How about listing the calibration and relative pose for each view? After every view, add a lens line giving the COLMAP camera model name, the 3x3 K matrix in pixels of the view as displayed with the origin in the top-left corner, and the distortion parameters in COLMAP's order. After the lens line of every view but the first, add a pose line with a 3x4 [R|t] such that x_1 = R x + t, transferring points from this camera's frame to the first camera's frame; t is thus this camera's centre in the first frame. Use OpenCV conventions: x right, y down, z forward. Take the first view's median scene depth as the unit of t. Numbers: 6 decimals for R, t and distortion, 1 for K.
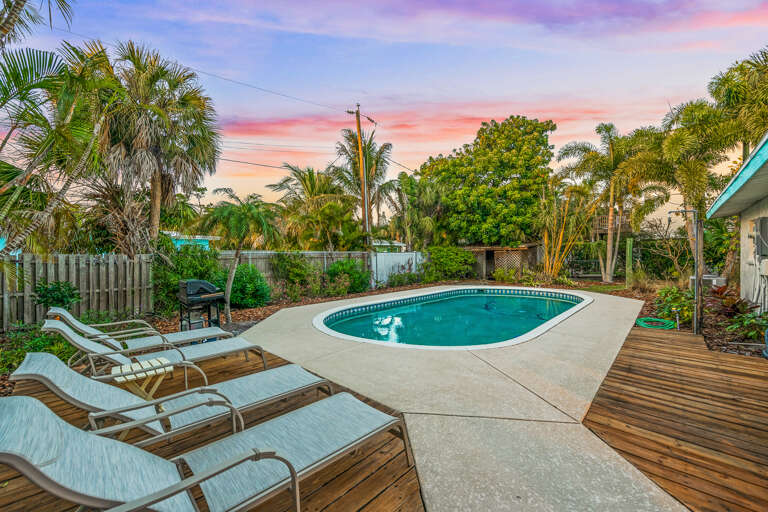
lens RADIAL K [[307.2, 0, 379.7], [0, 307.2, 257.2], [0, 0, 1]] dist [0.000240, -0.000122]
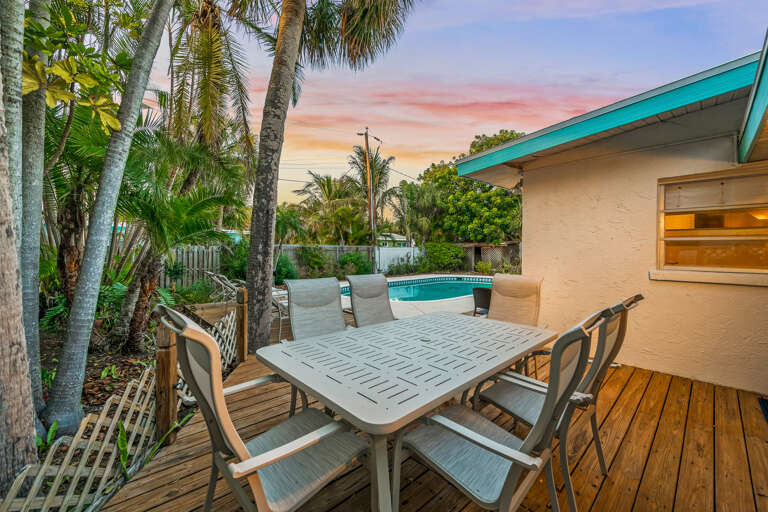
lens RADIAL K [[307.2, 0, 379.7], [0, 307.2, 257.2], [0, 0, 1]] dist [0.000240, -0.000122]
pose [[0.998130, 0.018100, -0.058392, 0.058158], [-0.016849, 0.999619, 0.021850, -0.000531], [0.058766, -0.020826, 0.998055, -0.219018]]
